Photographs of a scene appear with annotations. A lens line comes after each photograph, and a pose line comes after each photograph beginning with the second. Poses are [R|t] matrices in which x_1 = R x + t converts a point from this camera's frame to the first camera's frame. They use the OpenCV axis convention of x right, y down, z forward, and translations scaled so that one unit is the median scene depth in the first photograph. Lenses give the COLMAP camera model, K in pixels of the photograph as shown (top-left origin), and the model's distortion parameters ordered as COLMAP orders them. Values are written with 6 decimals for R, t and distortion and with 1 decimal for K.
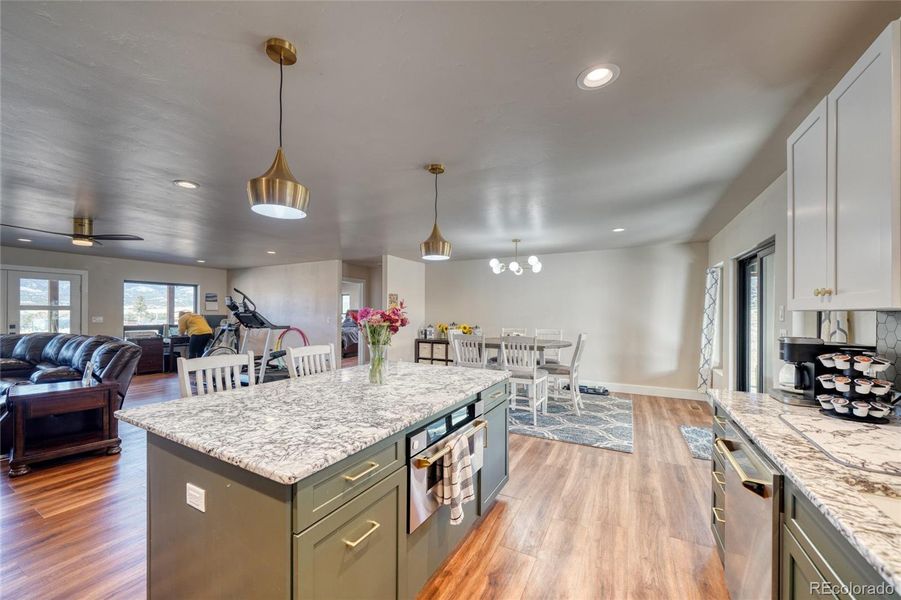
lens RADIAL K [[344.0, 0, 441.3], [0, 344.0, 315.9], [0, 0, 1]] dist [-0.001905, -0.000373]
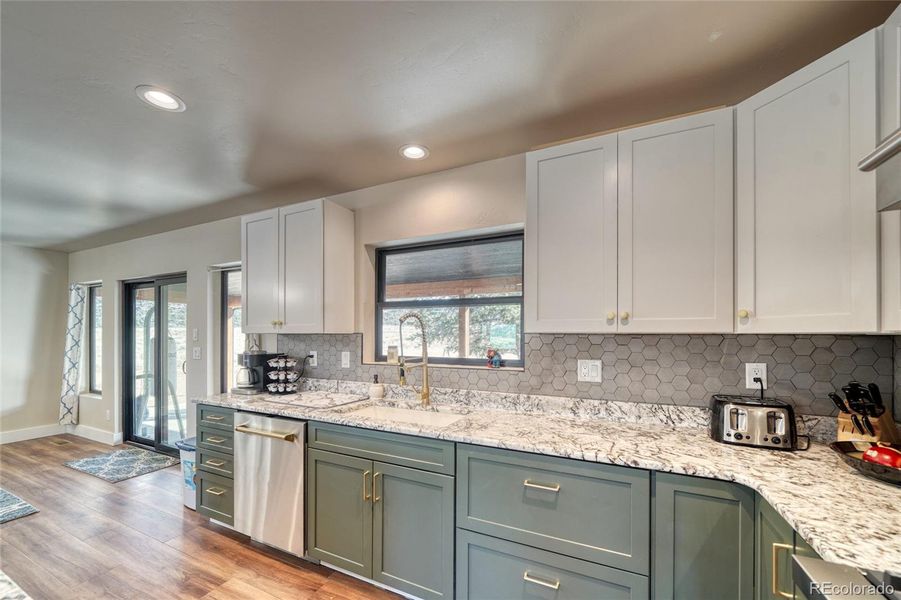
lens RADIAL K [[344.0, 0, 454.9], [0, 344.0, 335.9], [0, 0, 1]] dist [-0.001905, -0.000373]
pose [[-0.079160, -0.005001, 0.996849, -0.297416], [0.004011, 0.999978, 0.005335, -0.004827], [-0.996854, 0.004421, -0.079138, 0.107900]]
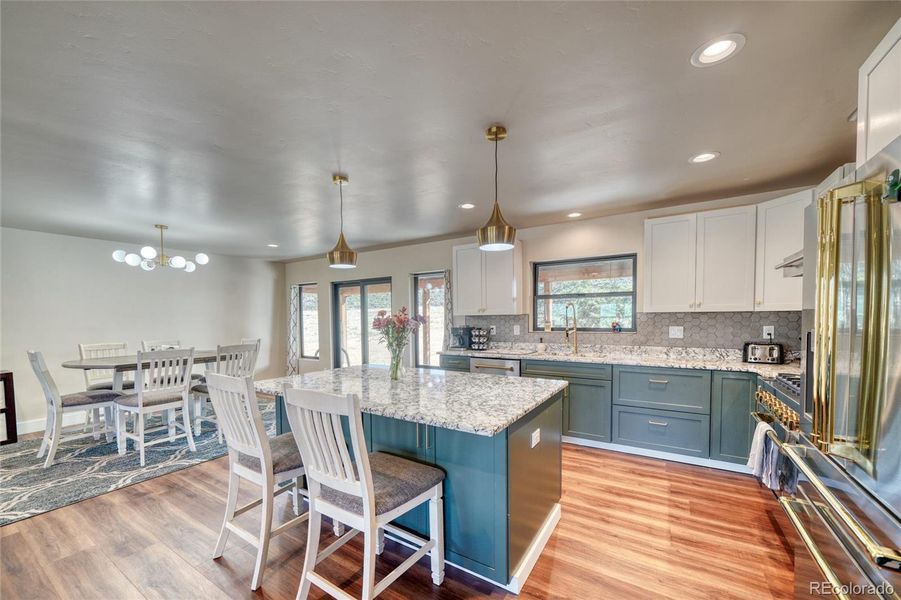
lens RADIAL K [[344.0, 0, 456.2], [0, 344.0, 332.5], [0, 0, 1]] dist [-0.001905, -0.000373]
pose [[0.032223, -0.049473, 0.998256, -0.821755], [0.019737, 0.998611, 0.048853, -0.007521], [-0.999286, 0.018128, 0.033154, 0.478483]]
